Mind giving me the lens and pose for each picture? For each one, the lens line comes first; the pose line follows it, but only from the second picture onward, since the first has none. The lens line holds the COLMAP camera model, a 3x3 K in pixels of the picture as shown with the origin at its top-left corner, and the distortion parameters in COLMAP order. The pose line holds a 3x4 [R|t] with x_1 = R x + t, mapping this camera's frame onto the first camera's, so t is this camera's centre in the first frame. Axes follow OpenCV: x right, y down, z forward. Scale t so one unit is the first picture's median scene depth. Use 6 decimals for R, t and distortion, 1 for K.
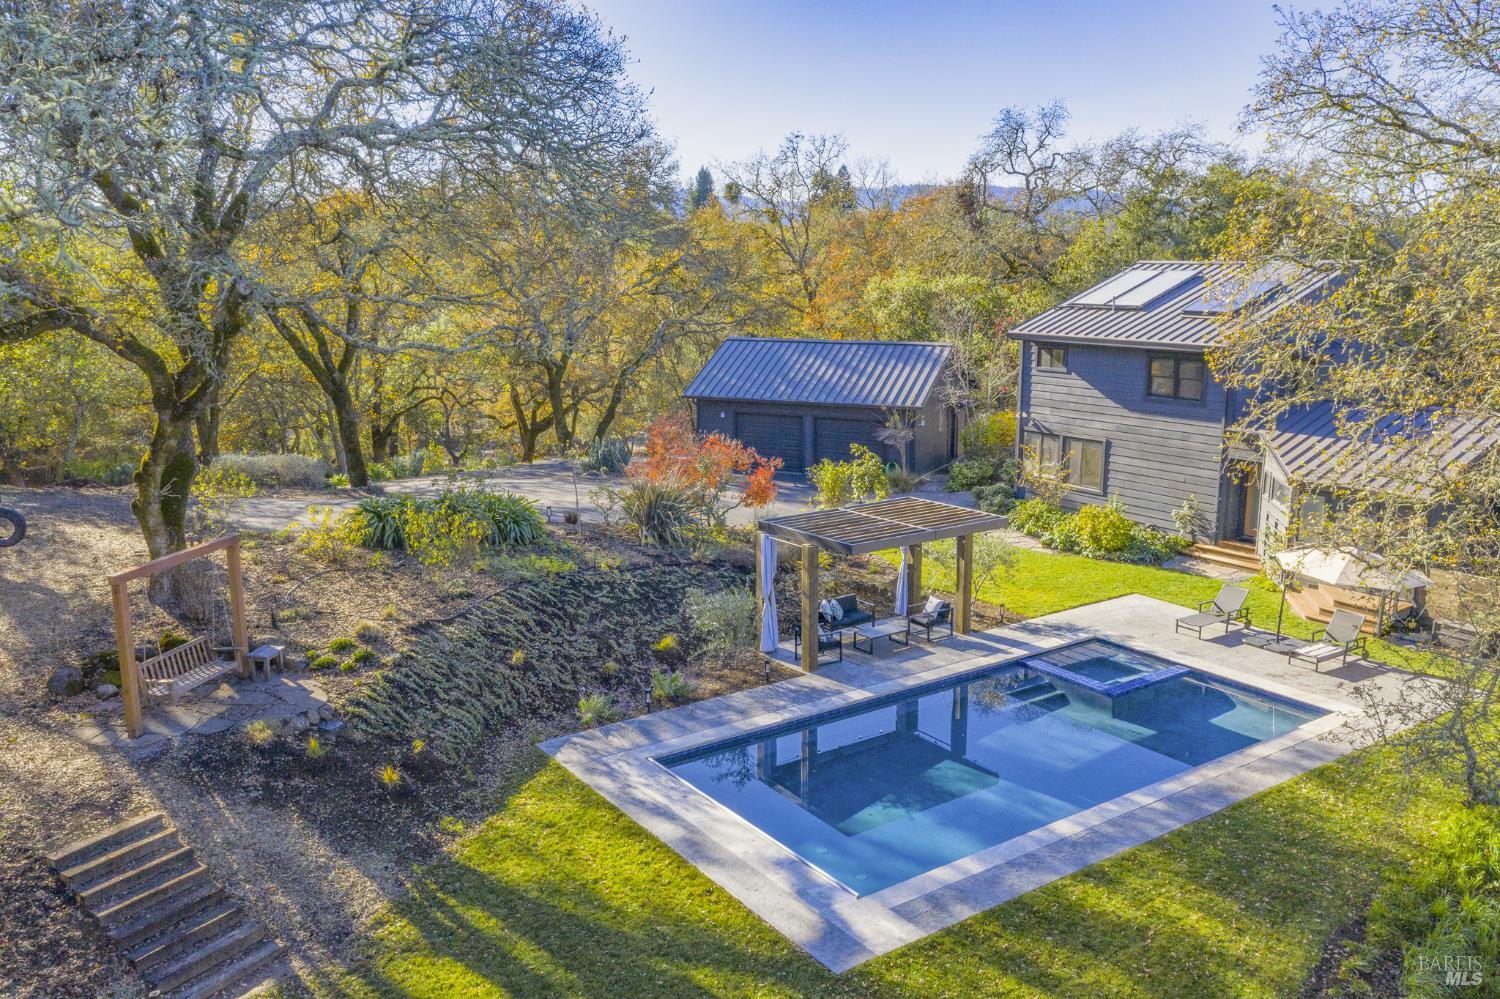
lens RADIAL K [[1190.9, 0, 757.1], [0, 1190.9, 497.5], [0, 0, 1]] dist [0.007286, 0.005832]
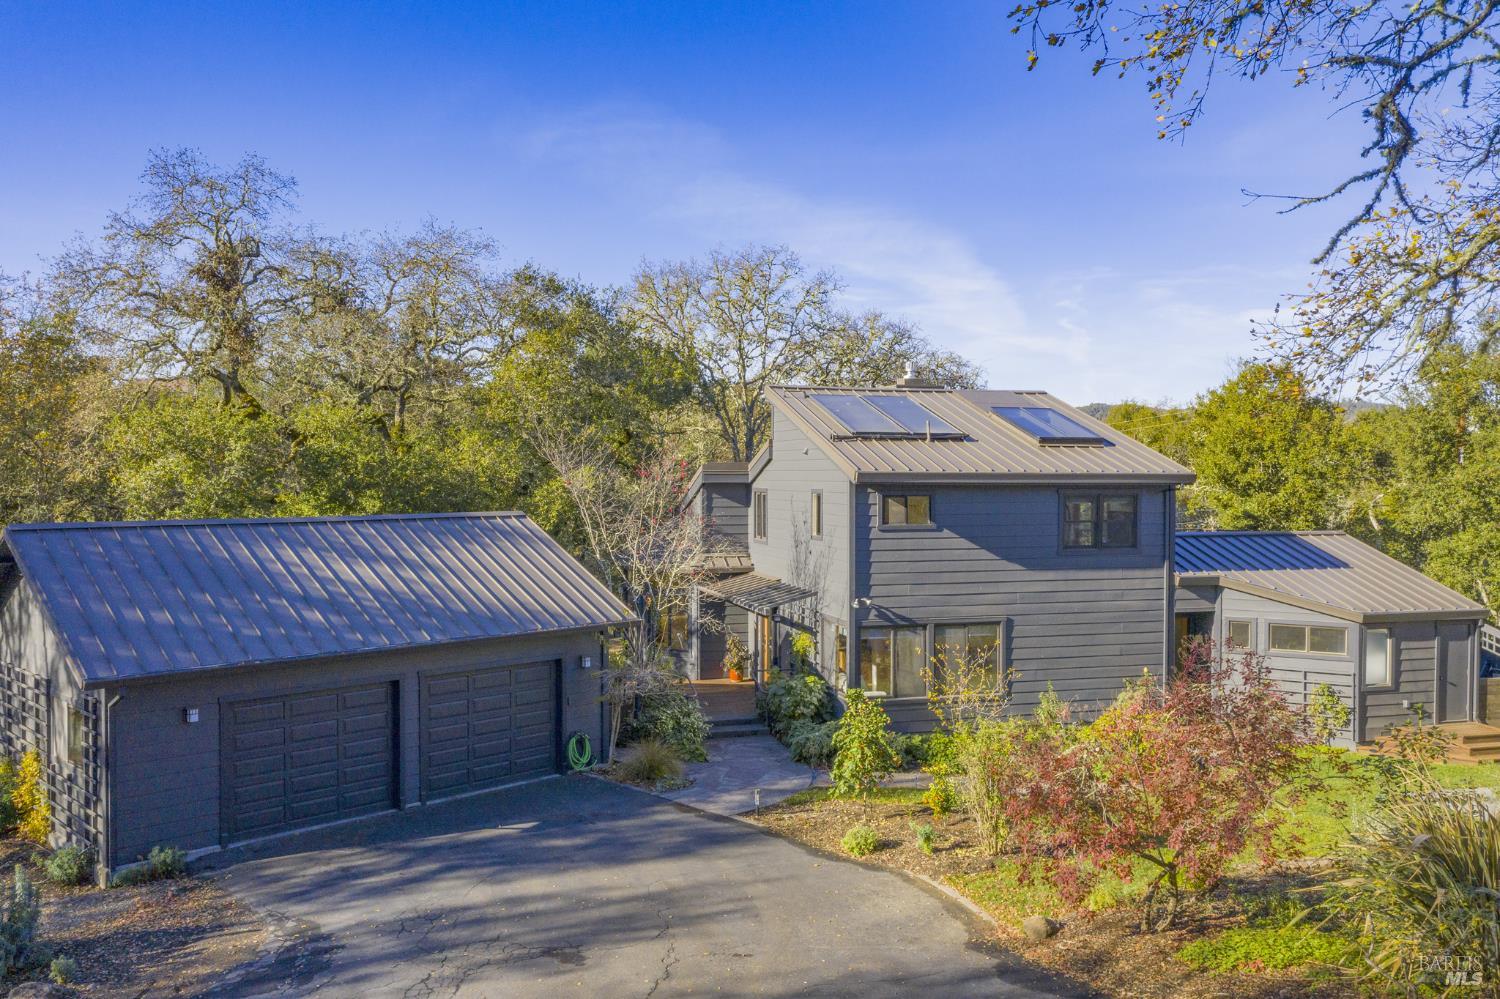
lens RADIAL K [[1190.9, 0, 749.1], [0, 1190.9, 497.7], [0, 0, 1]] dist [0.007286, 0.005832]
pose [[0.334014, -0.013912, 0.942465, -0.570060], [0.181138, 0.982201, -0.049698, -0.150569], [-0.924999, 0.187316, 0.330589, 1.217919]]
